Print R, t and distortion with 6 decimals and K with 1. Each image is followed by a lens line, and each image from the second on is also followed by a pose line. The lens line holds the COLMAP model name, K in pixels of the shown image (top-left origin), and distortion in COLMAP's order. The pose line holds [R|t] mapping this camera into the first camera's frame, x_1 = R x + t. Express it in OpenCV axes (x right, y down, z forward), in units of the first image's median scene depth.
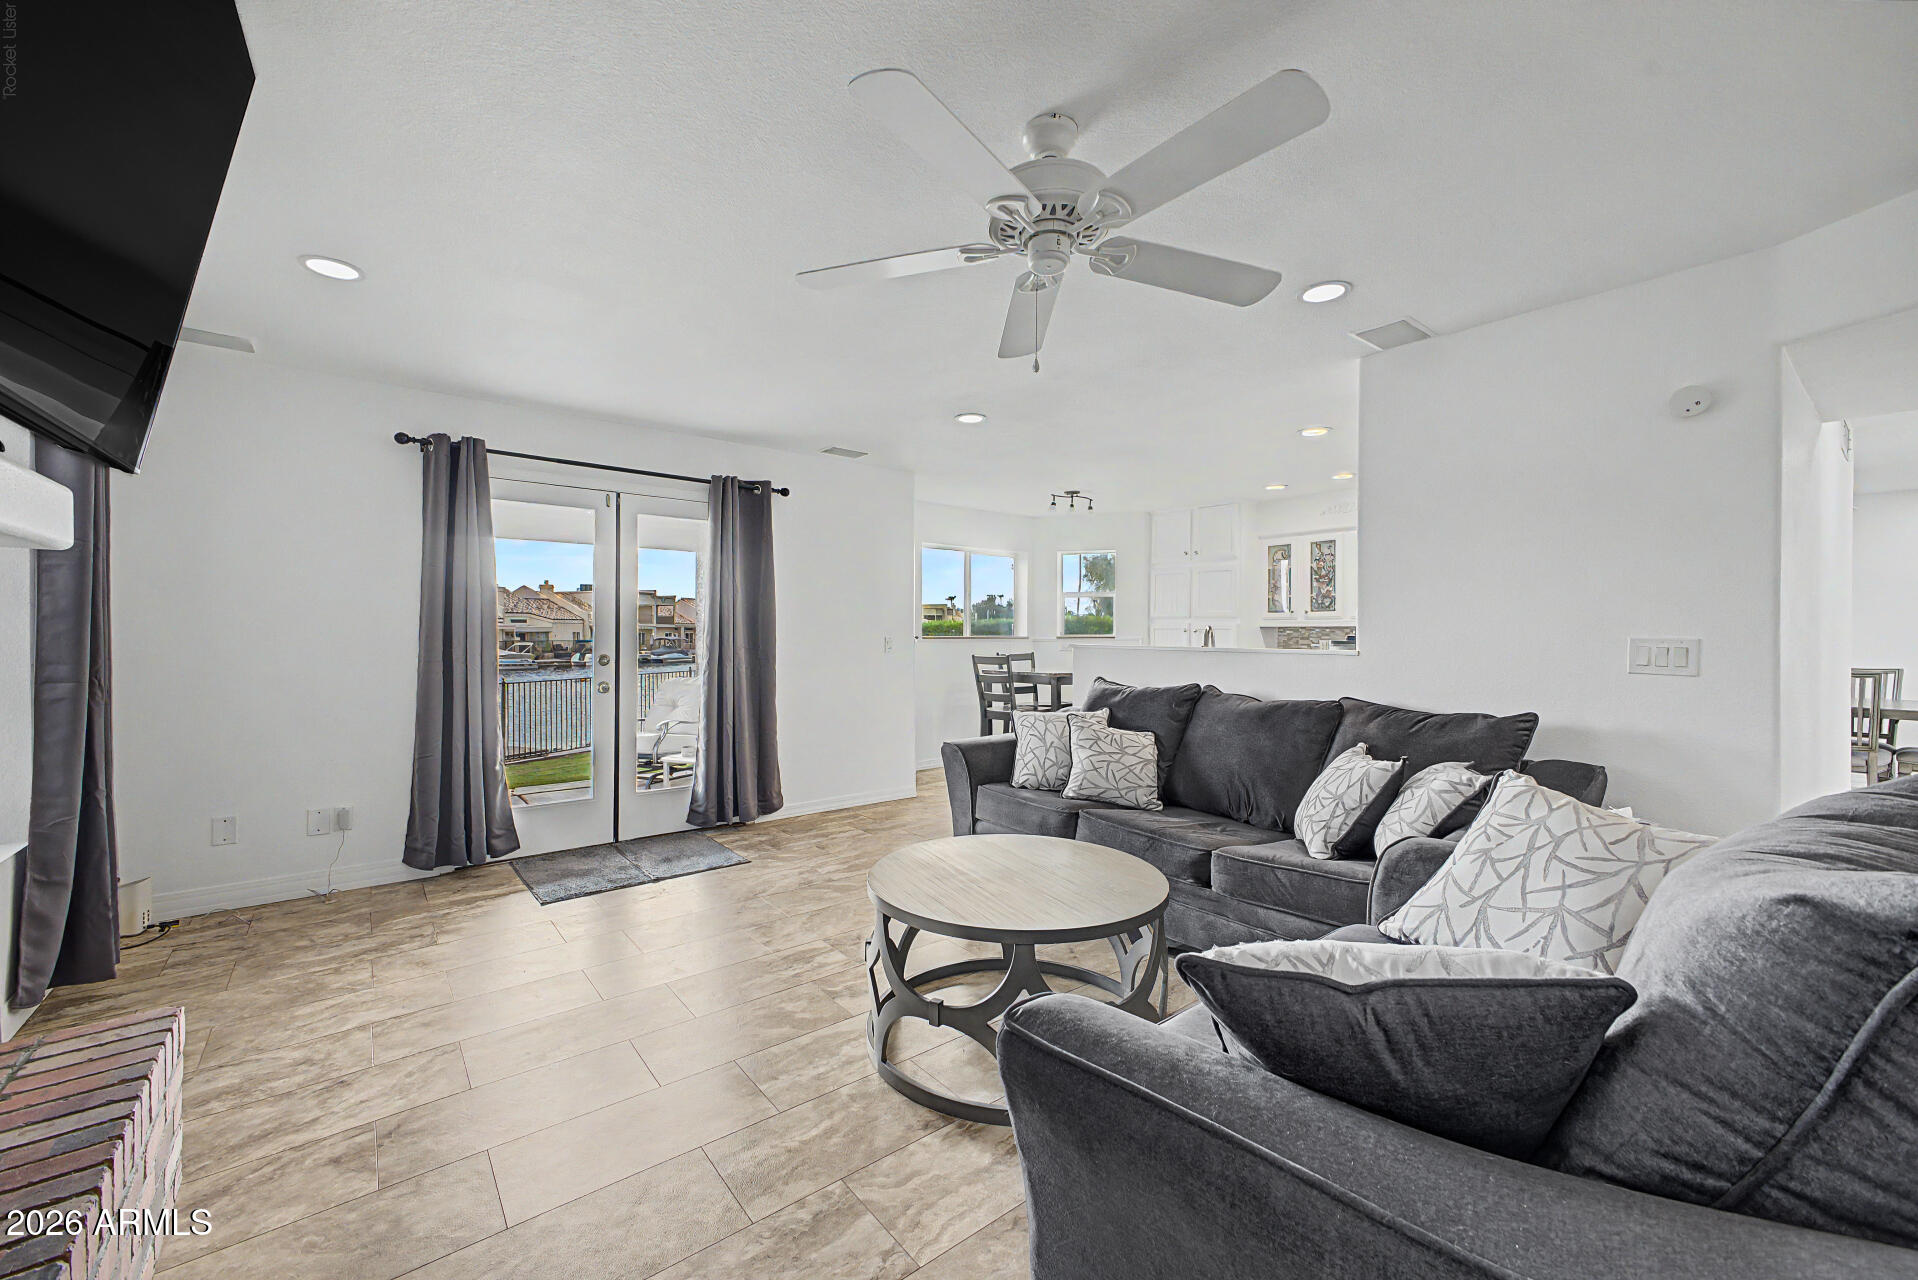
lens RADIAL K [[764.0, 0, 961.0], [0, 764.0, 635.5], [0, 0, 1]] dist [0.022859, -0.005429]
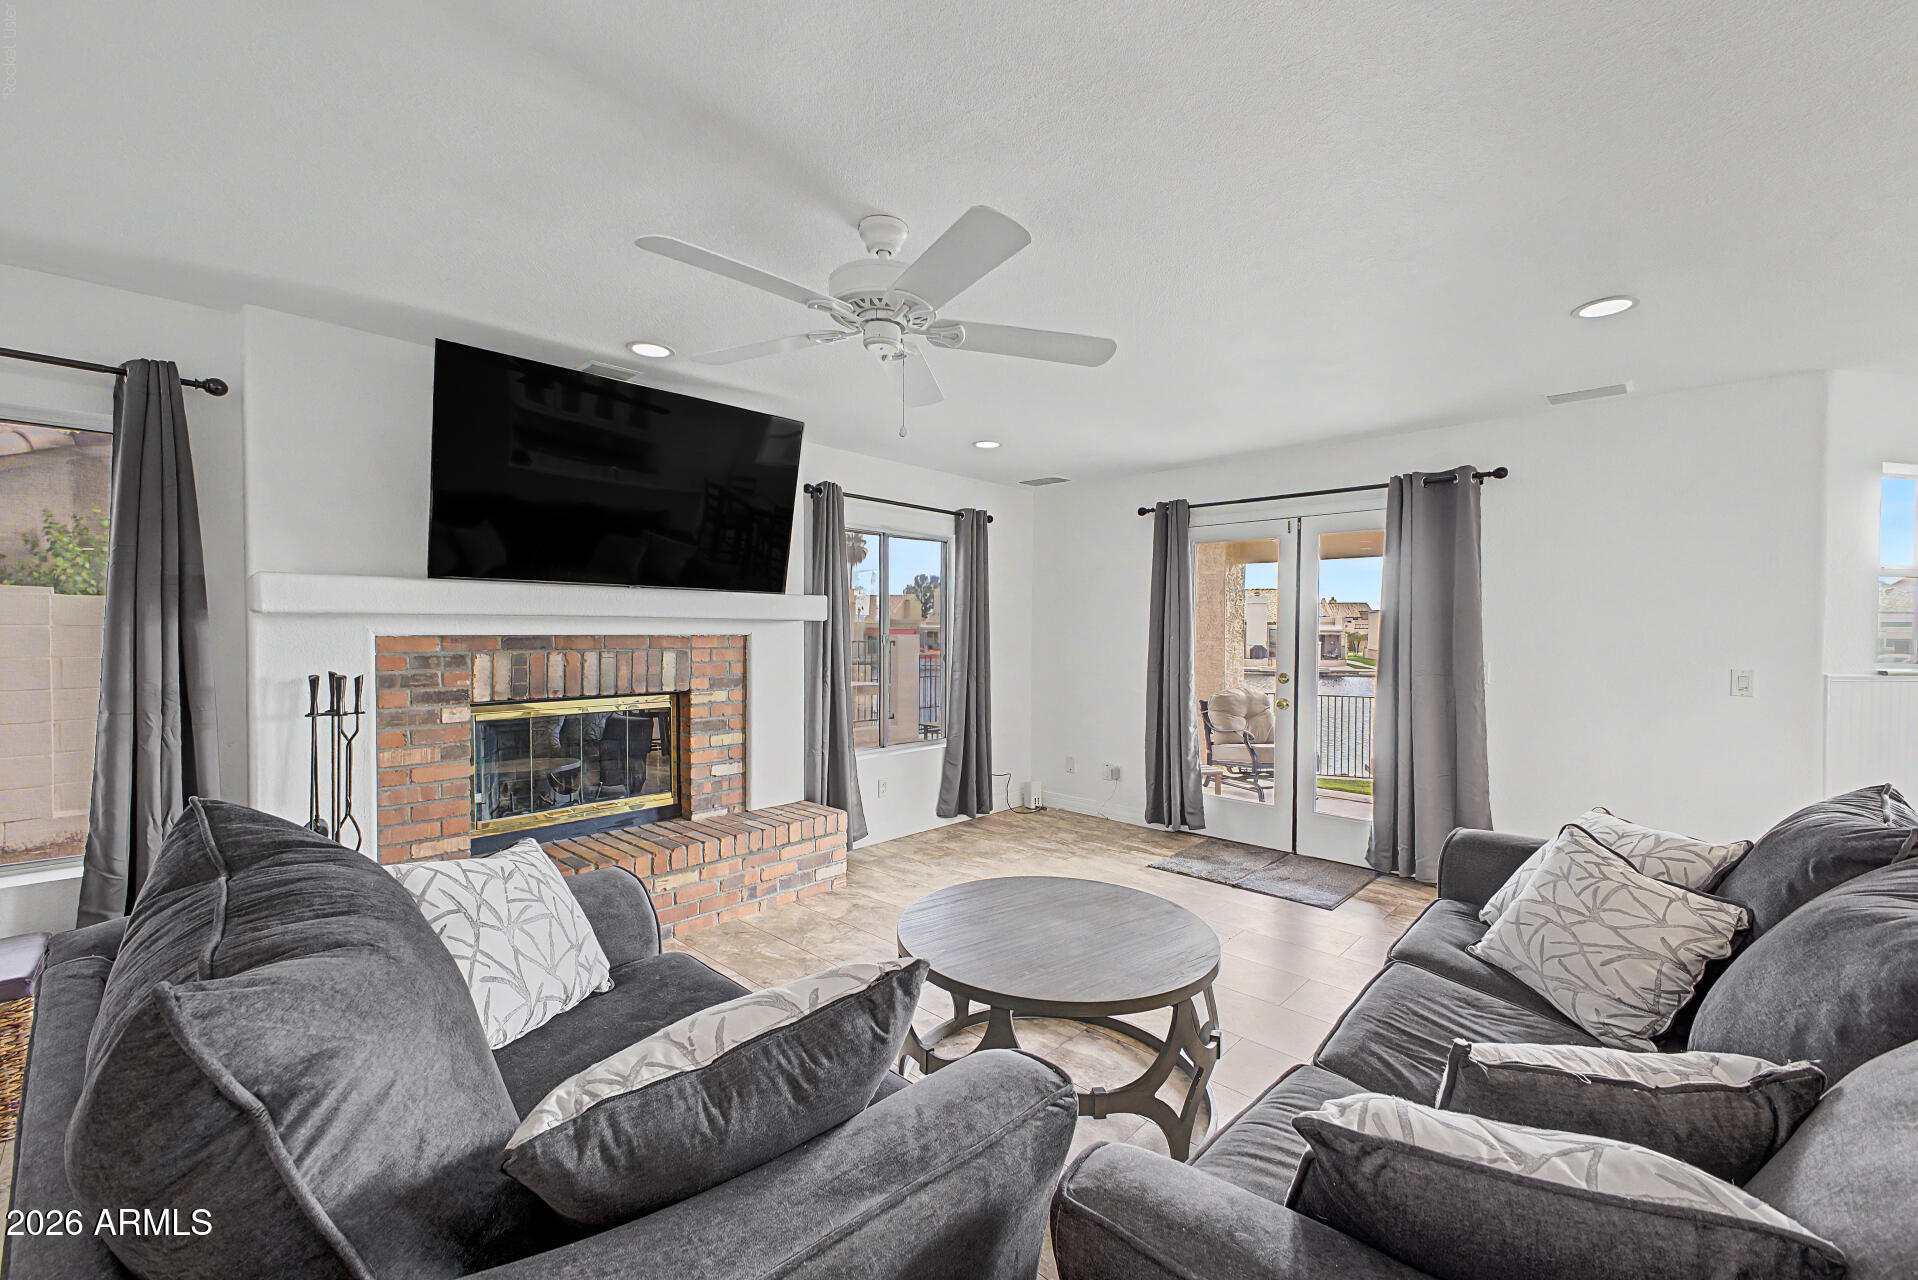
lens RADIAL K [[764.0, 0, 945.2], [0, 764.0, 643.6], [0, 0, 1]] dist [0.022859, -0.005429]
pose [[0.133874, 0.013167, -0.990911, 0.612579], [-0.007662, 0.999896, 0.012251, -0.029226], [0.990969, 0.005952, 0.133961, 0.459998]]
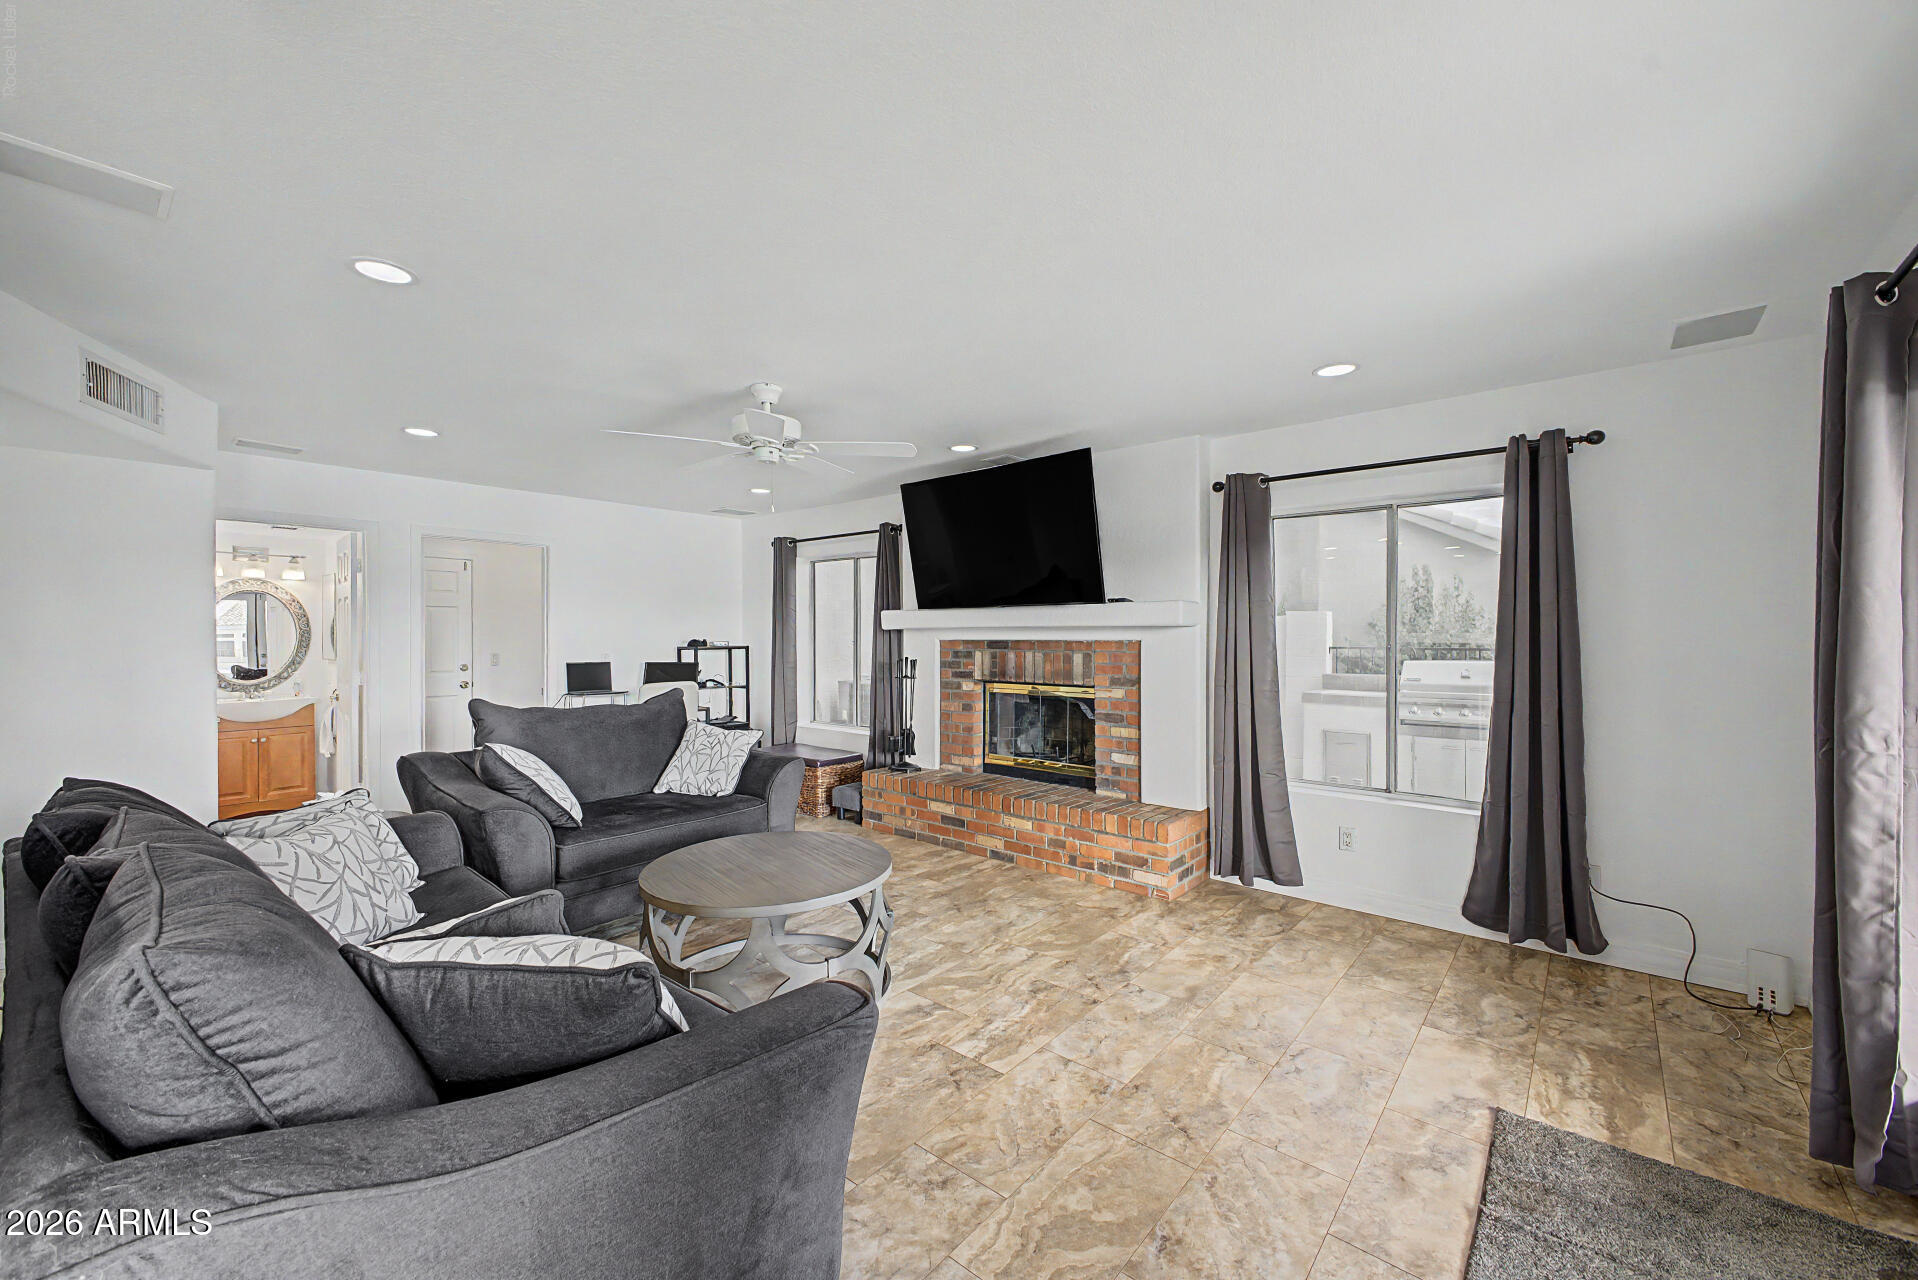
lens RADIAL K [[764.0, 0, 966.2], [0, 764.0, 633.7], [0, 0, 1]] dist [0.022859, -0.005429]
pose [[-0.979158, -0.004730, -0.203047, 0.009317], [-0.004756, 0.999989, -0.000356, -0.034111], [0.203046, 0.000617, -0.979169, 1.423149]]
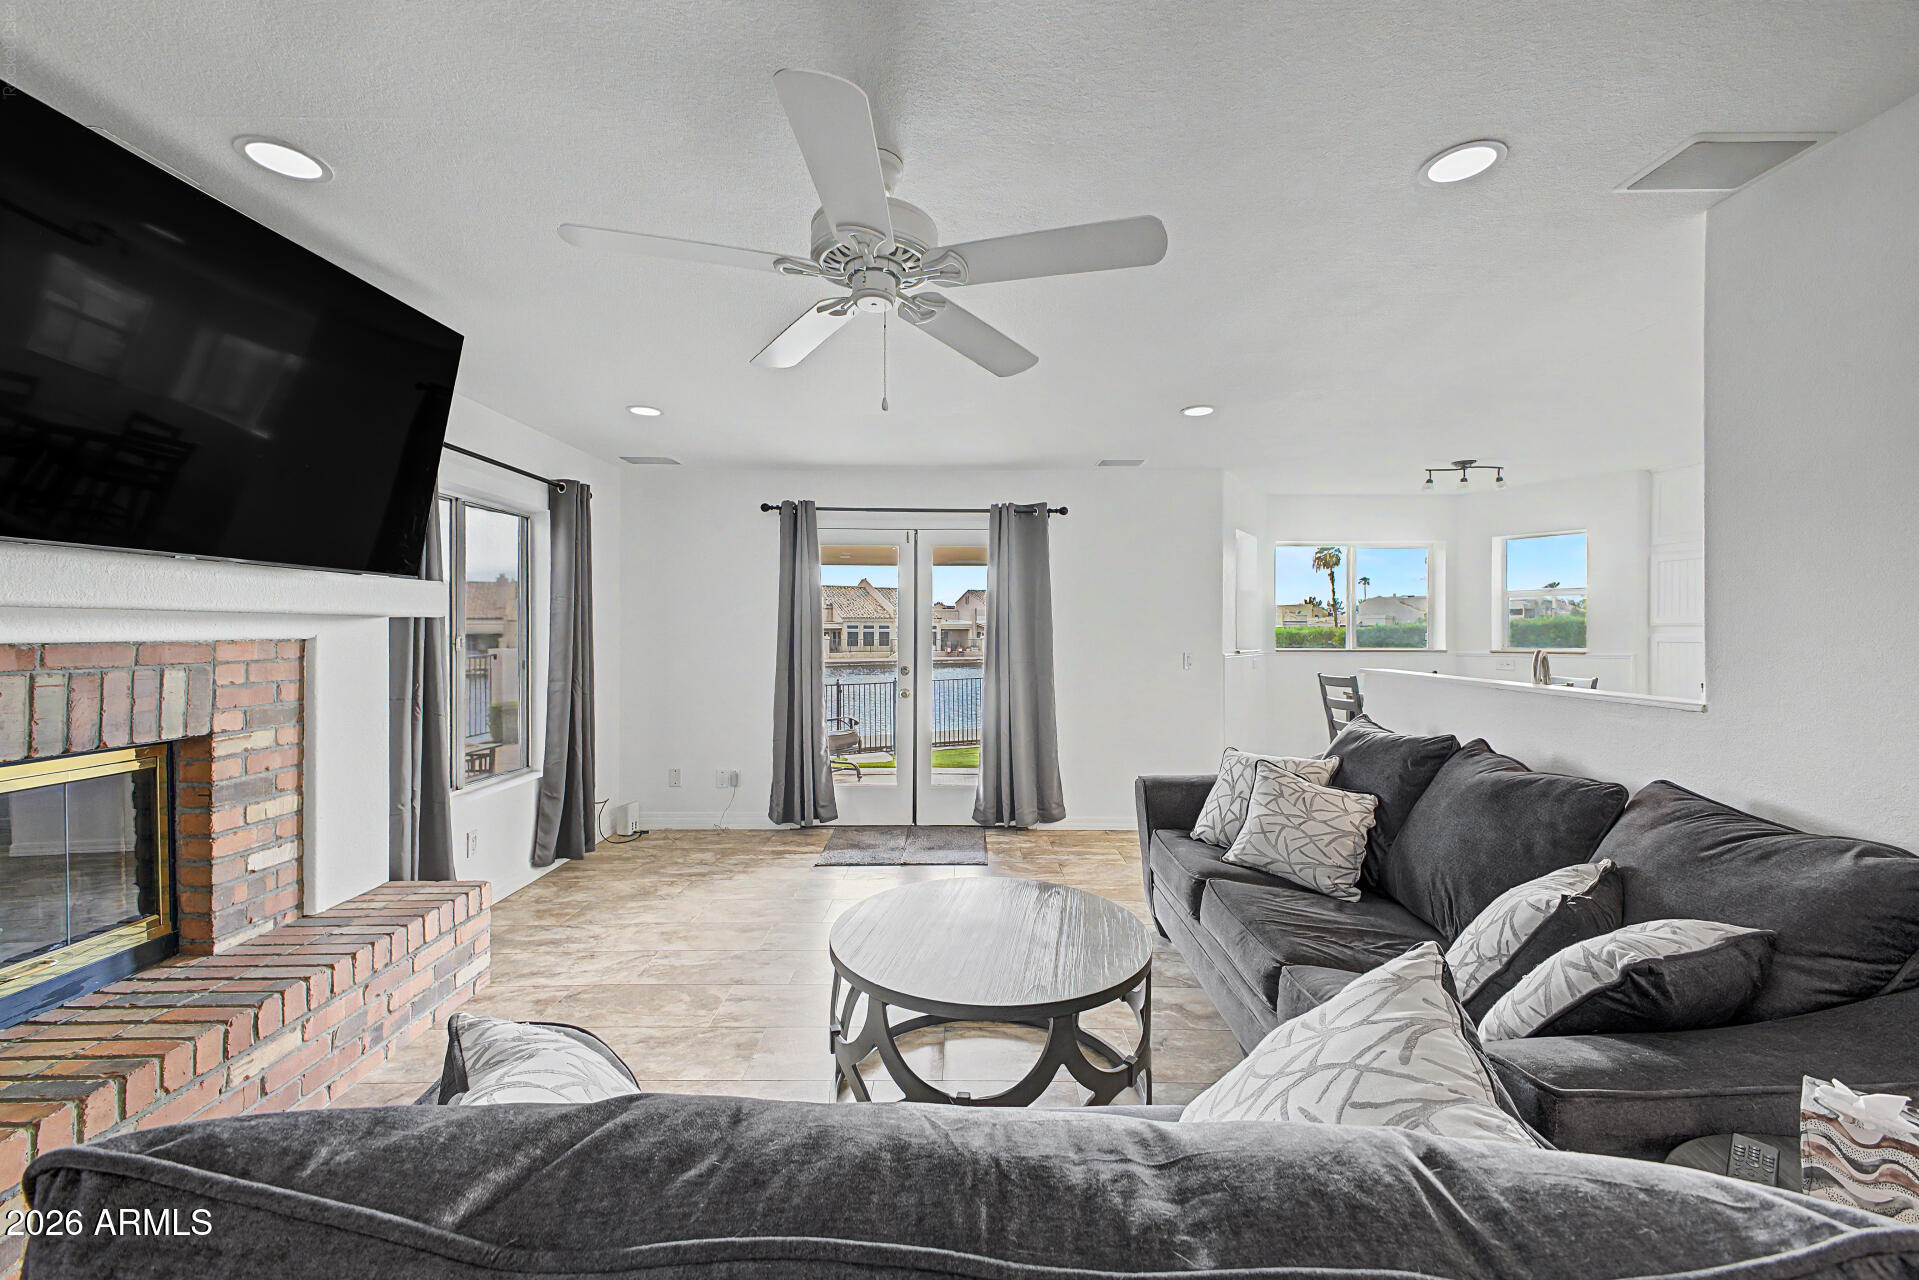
lens RADIAL K [[764.4, 0, 956.2], [0, 764.4, 628.0], [0, 0, 1]] dist [0.022859, -0.005429]
pose [[0.777444, -0.003371, -0.628943, 0.399171], [-0.000367, 0.999983, -0.005814, -0.032220], [0.628952, 0.004751, 0.777430, 0.153343]]
